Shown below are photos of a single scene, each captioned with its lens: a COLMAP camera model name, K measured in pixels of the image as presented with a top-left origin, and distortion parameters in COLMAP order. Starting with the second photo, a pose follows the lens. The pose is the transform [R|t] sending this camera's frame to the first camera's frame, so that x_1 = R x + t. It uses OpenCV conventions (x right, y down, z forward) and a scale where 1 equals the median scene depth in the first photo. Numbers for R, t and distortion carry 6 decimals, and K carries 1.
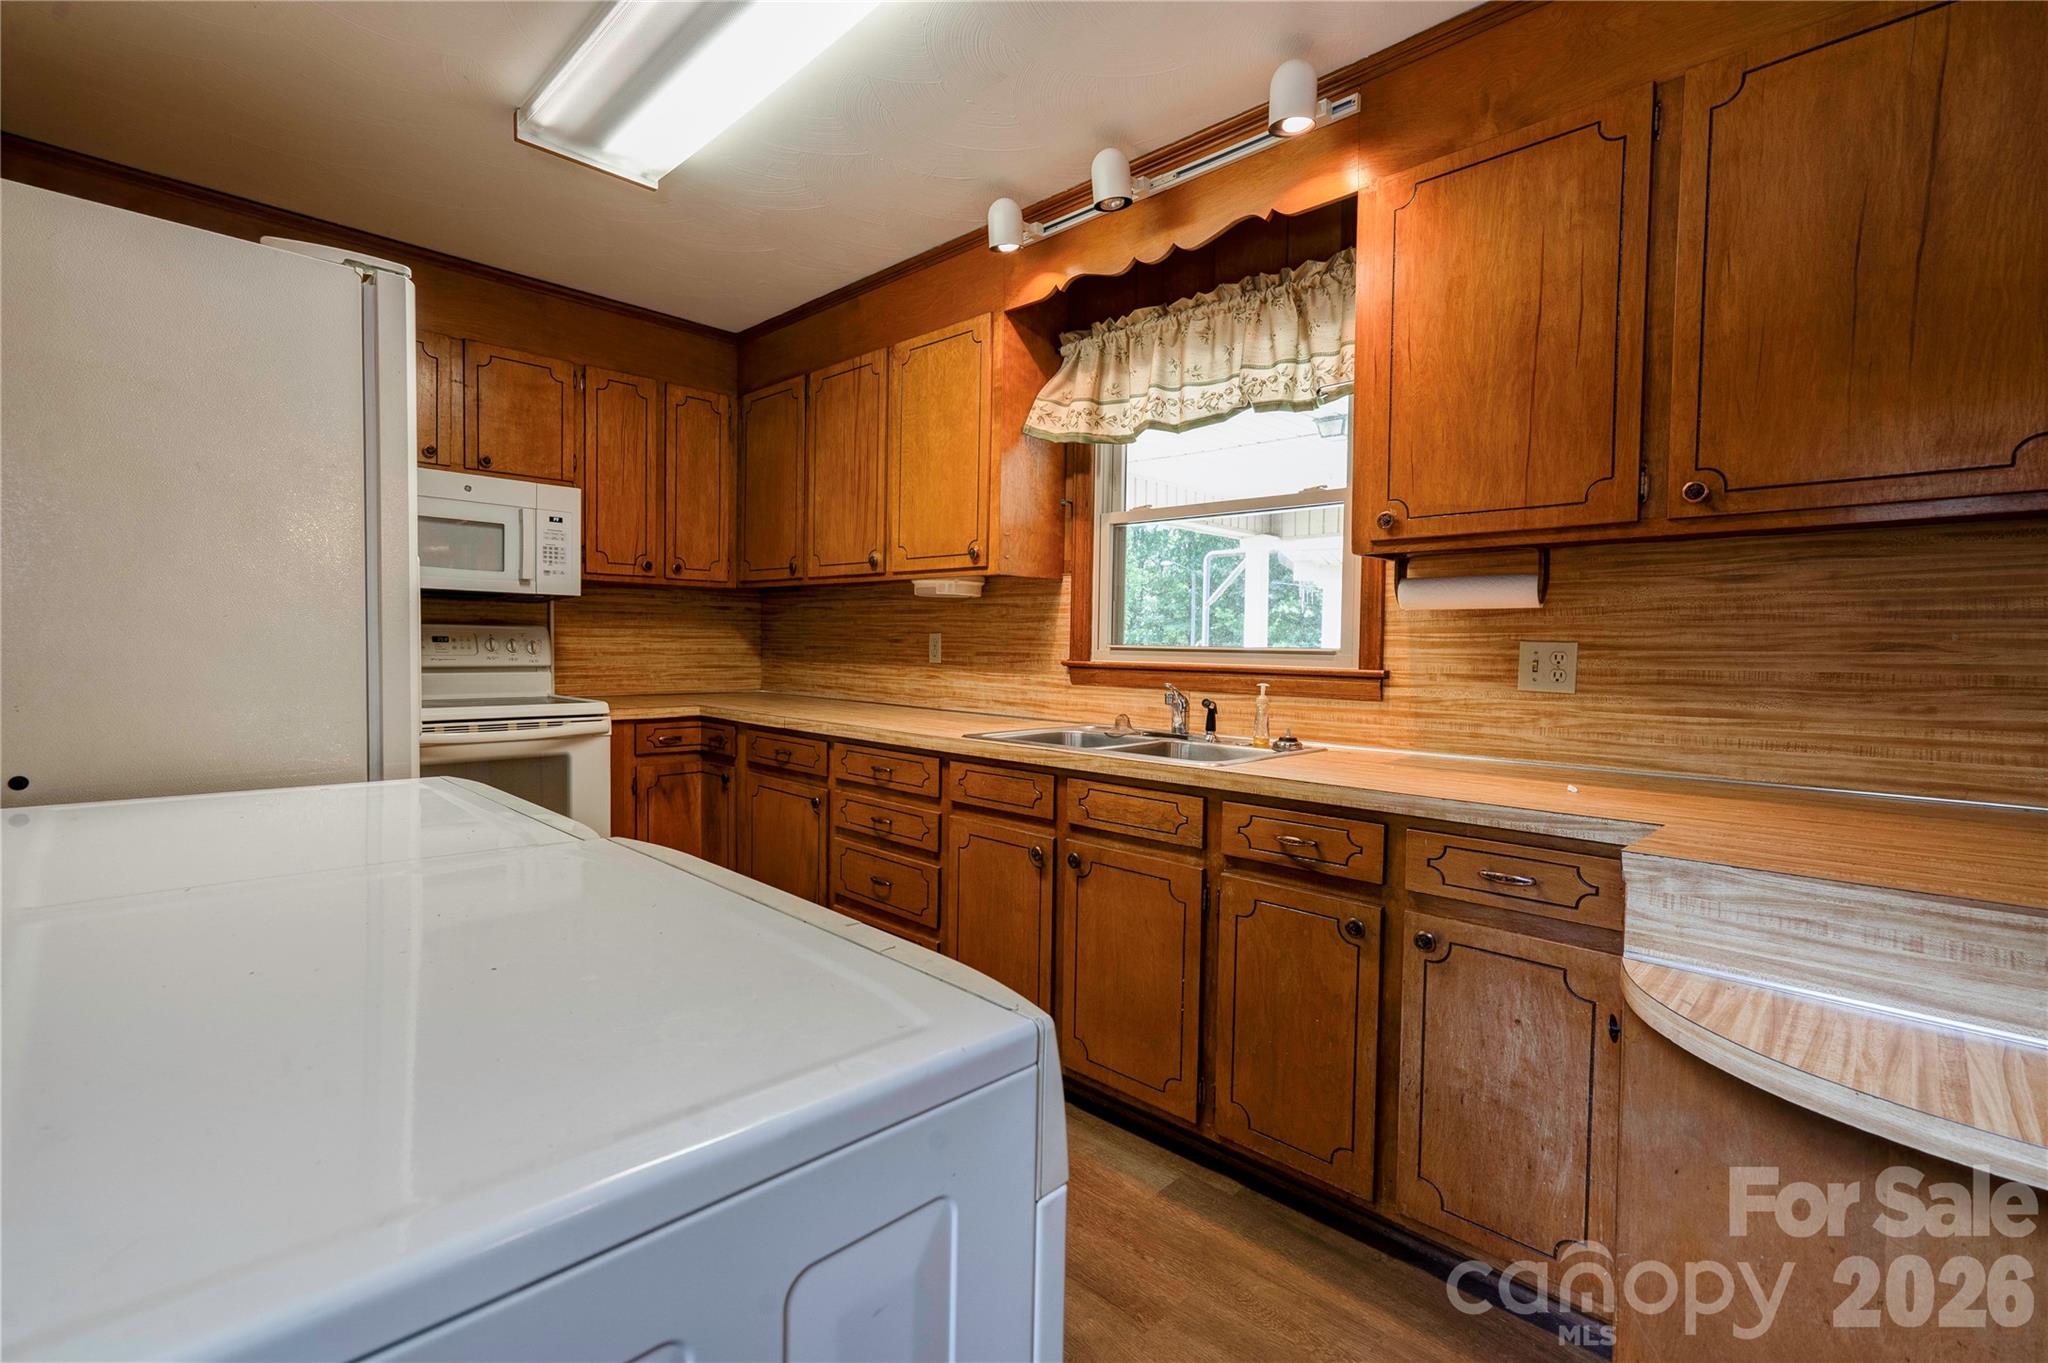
lens RADIAL K [[934.1, 0, 1015.1], [0, 934.1, 674.1], [0, 0, 1]] dist [-0.001745, 0.009798]
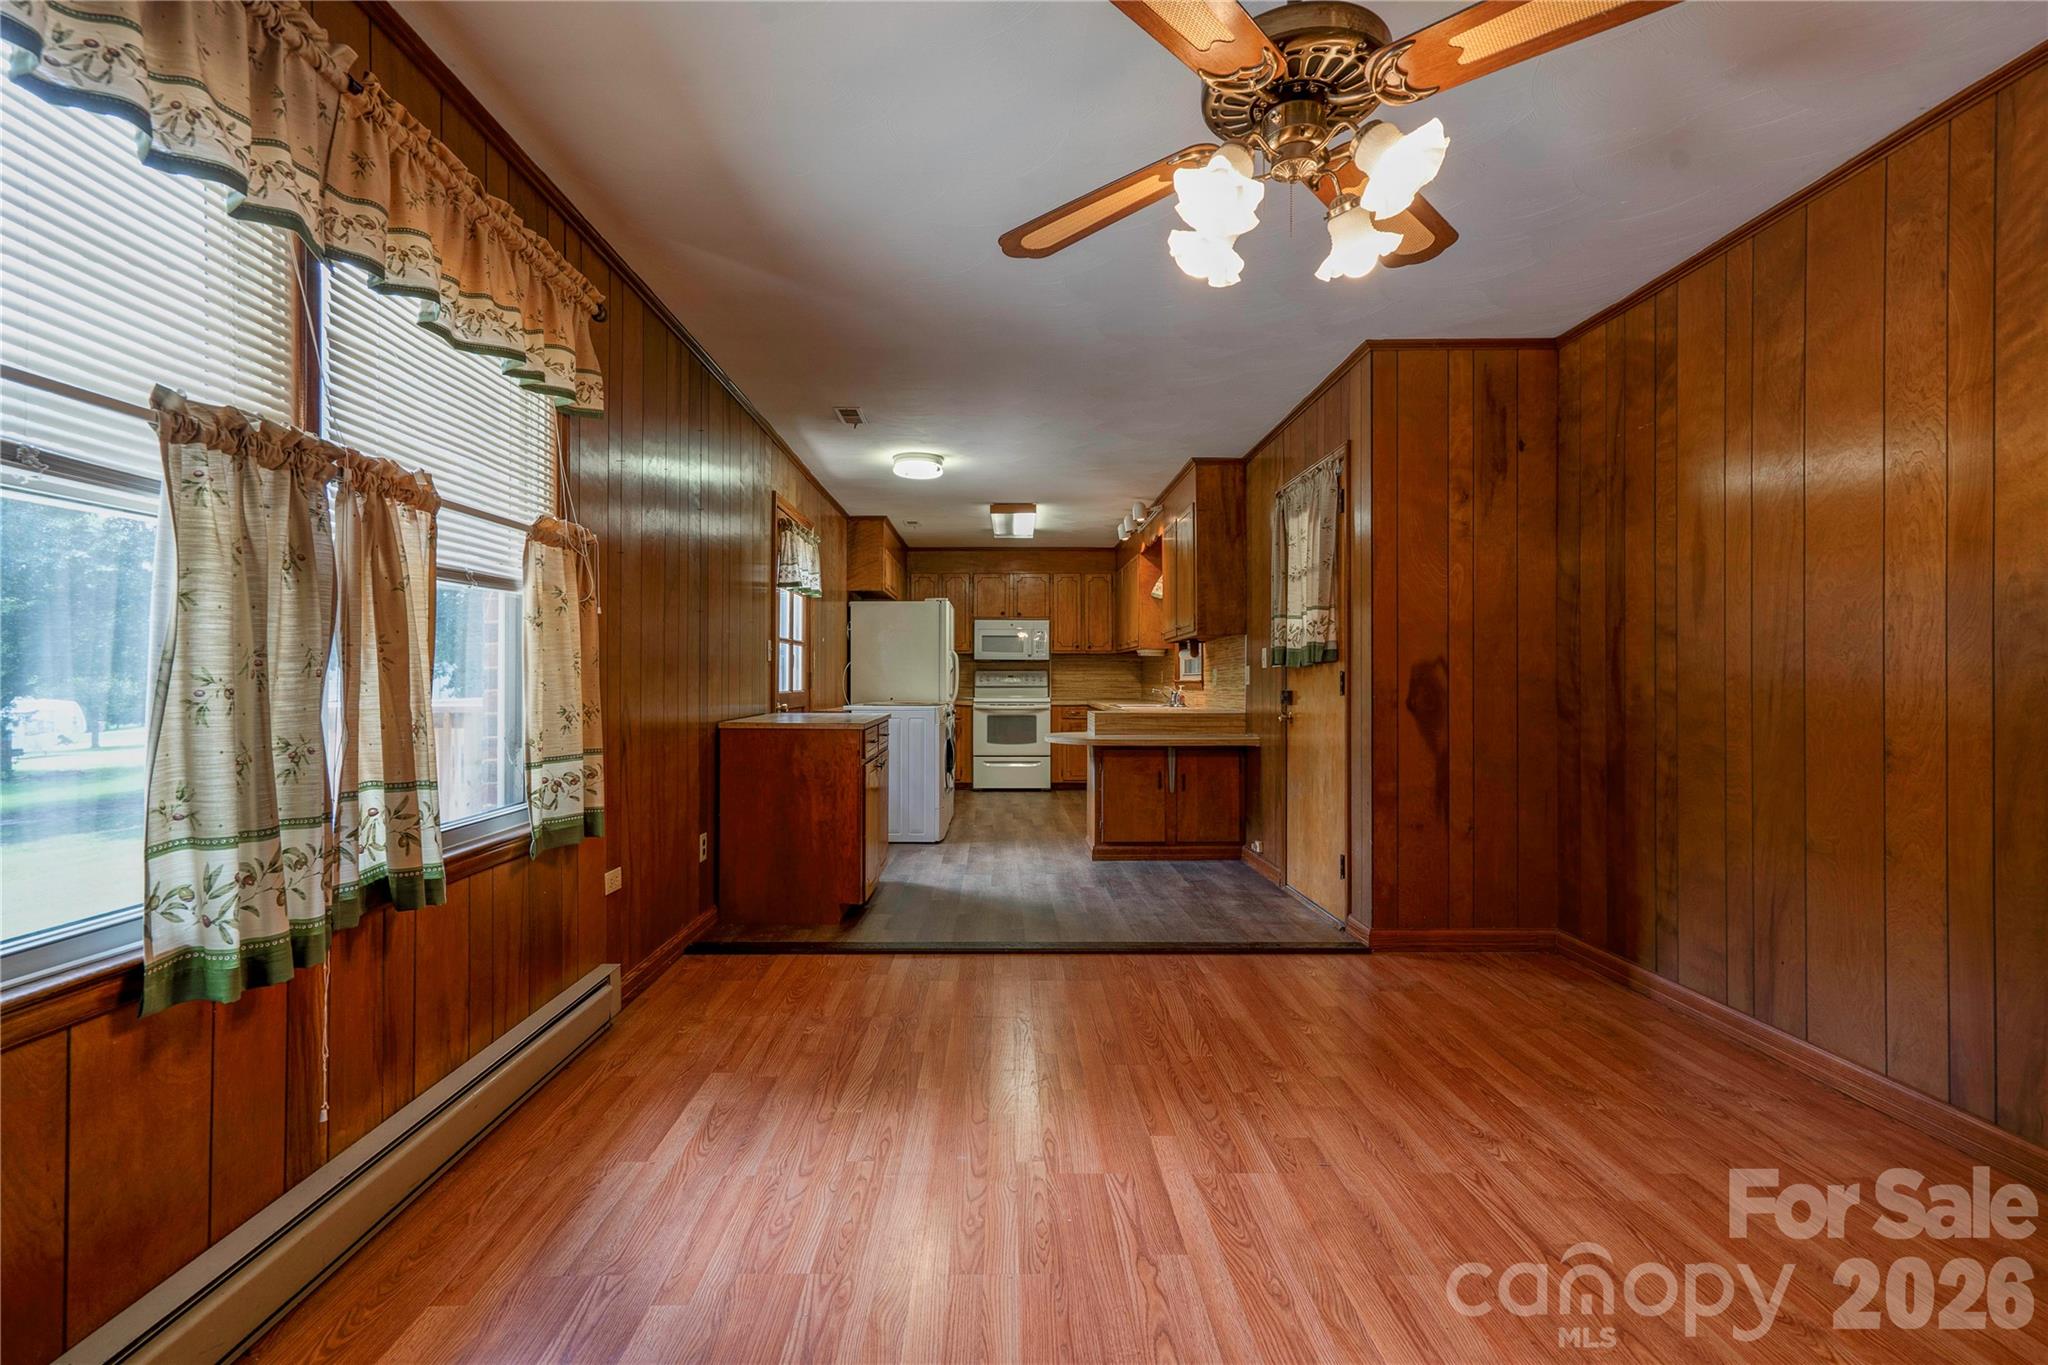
lens RADIAL K [[934.1, 0, 1015.1], [0, 934.1, 675.1], [0, 0, 1]] dist [-0.001745, 0.009798]
pose [[0.714303, -0.018059, -0.699604, 1.742917], [-0.014512, 0.999070, -0.040606, 0.093115], [0.699686, 0.039157, 0.713376, -1.283167]]
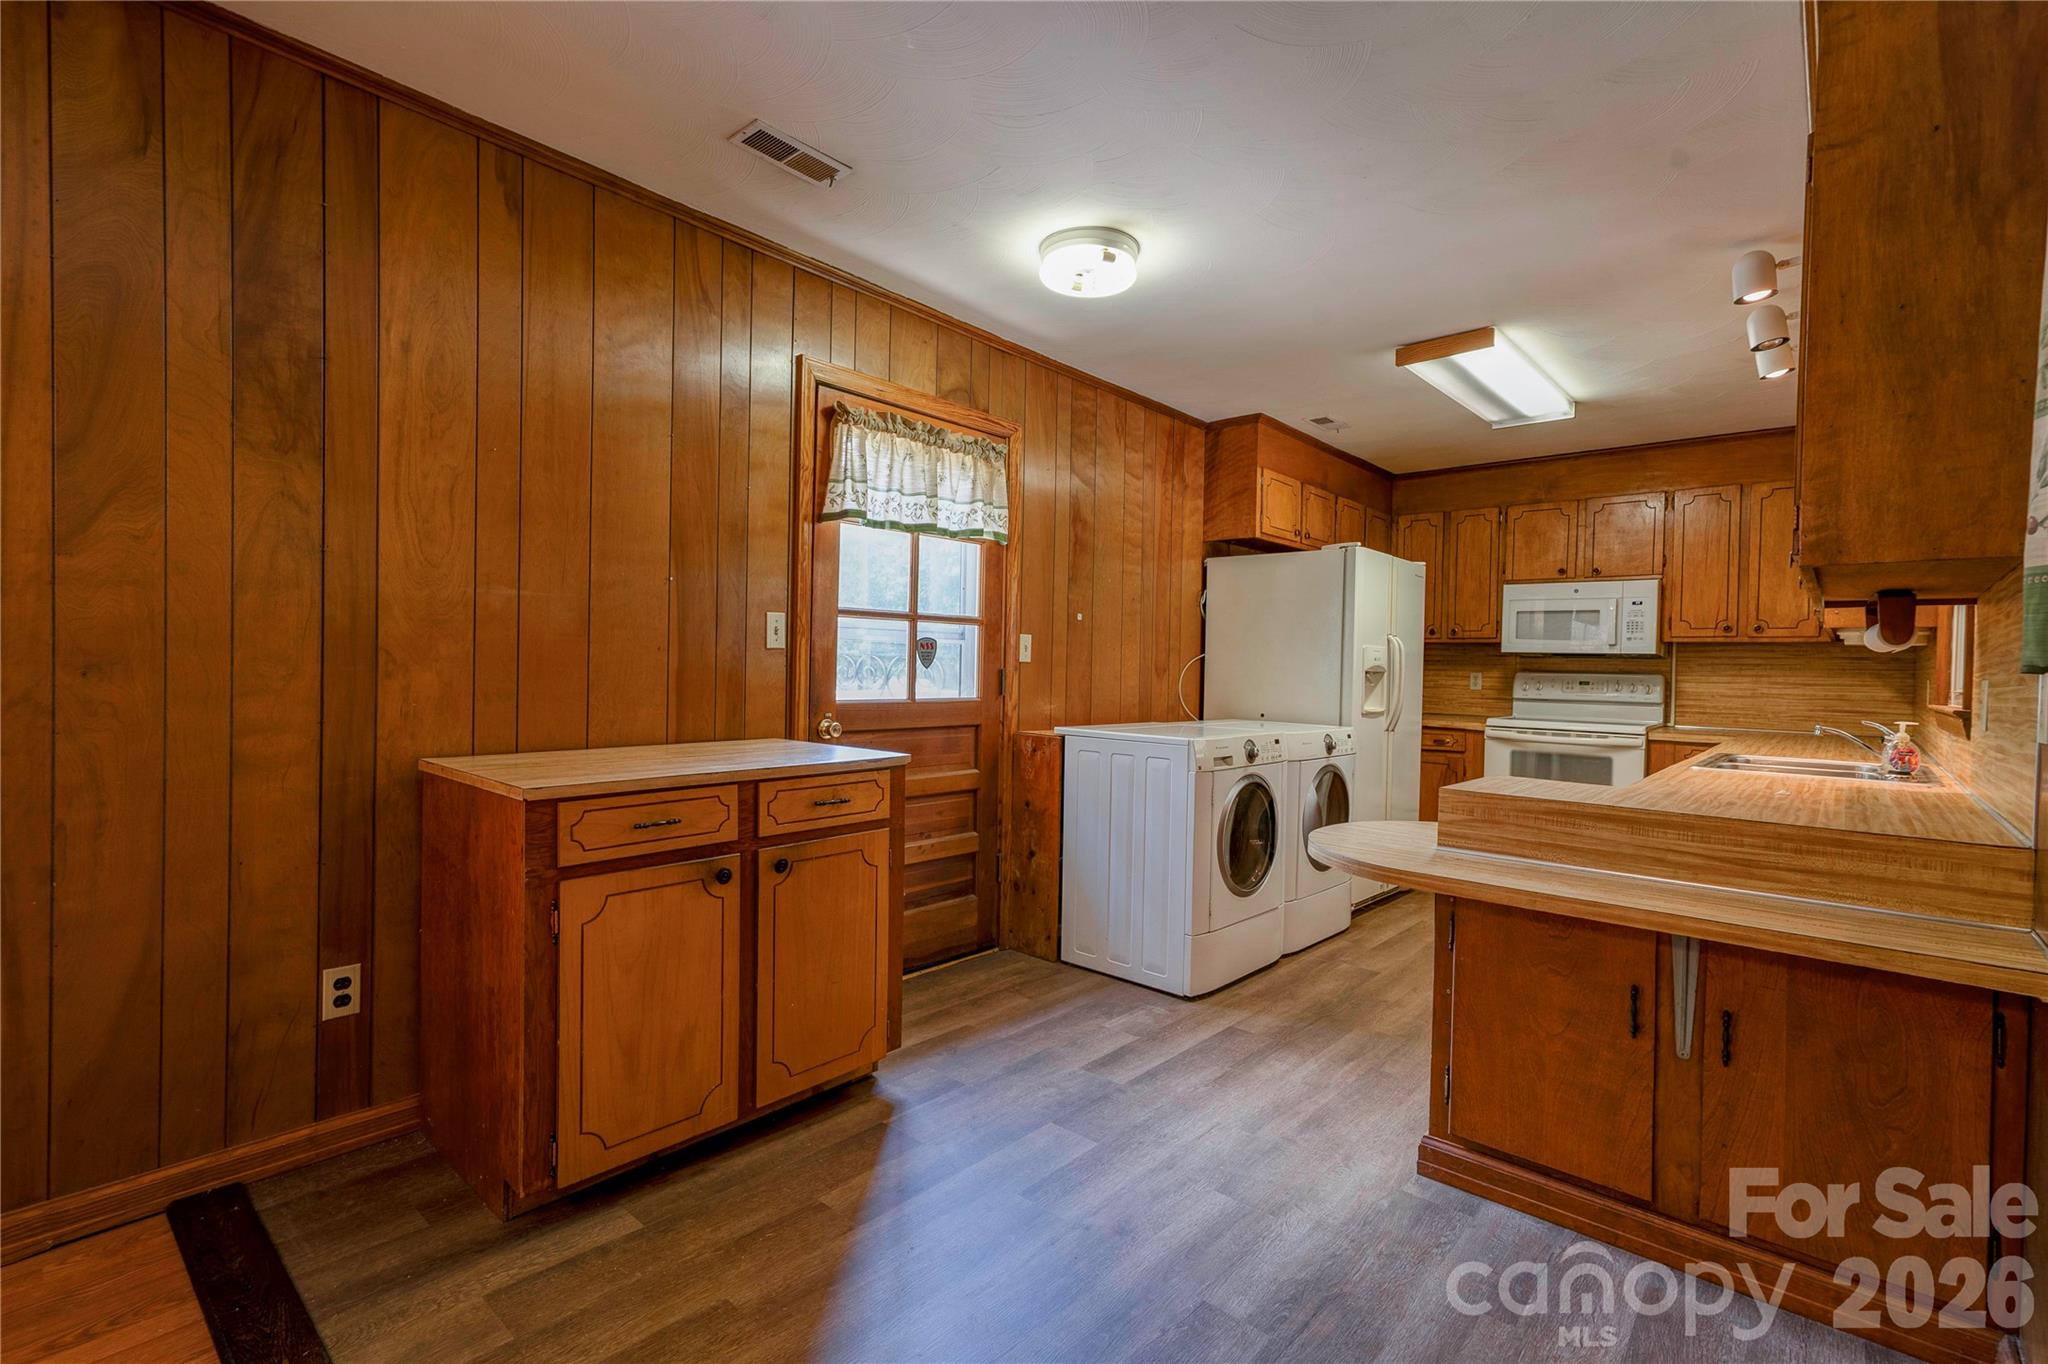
lens RADIAL K [[938.1, 0, 1013.1], [0, 938.1, 678.3], [0, 0, 1]] dist [-0.004224, 0.013257]
pose [[0.053108, -0.001219, -0.998588, 1.187374], [-0.055876, 0.998429, -0.004191, 0.020329], [0.997024, 0.056019, 0.052956, -0.079580]]
